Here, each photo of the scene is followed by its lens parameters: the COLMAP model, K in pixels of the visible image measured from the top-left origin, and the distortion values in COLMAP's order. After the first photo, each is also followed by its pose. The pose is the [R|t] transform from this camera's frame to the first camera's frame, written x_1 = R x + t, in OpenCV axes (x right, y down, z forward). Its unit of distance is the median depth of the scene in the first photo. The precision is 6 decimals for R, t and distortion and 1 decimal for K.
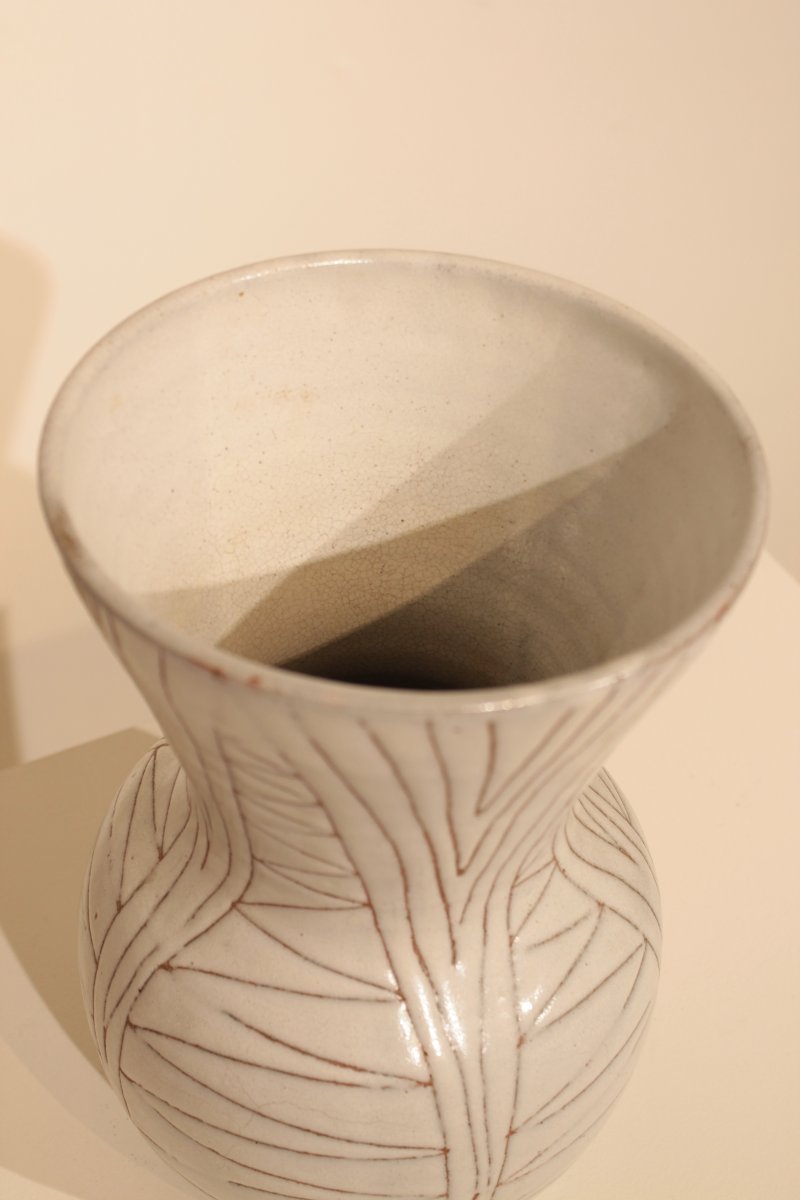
lens RADIAL K [[1864.7, 0, 400.0], [0, 1864.7, 600.0], [0, 0, 1]] dist [-0.015581, 0.034708]
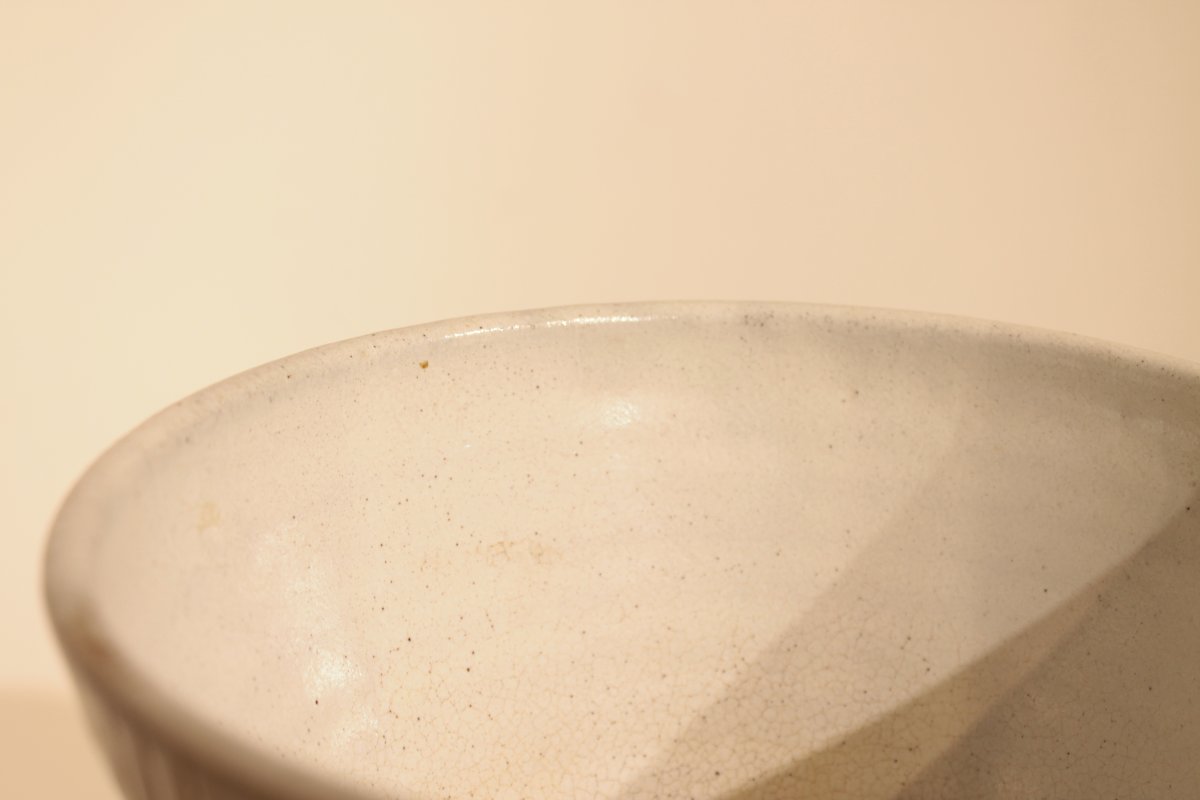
lens RADIAL K [[1864.7, 0, 600.0], [0, 1864.7, 400.0], [0, 0, 1]] dist [-0.015581, 0.034708]
pose [[0.995644, -0.071678, 0.059622, -0.061643], [0.089739, 0.910211, -0.404305, 0.083075], [-0.025289, 0.407894, 0.912679, 0.436817]]
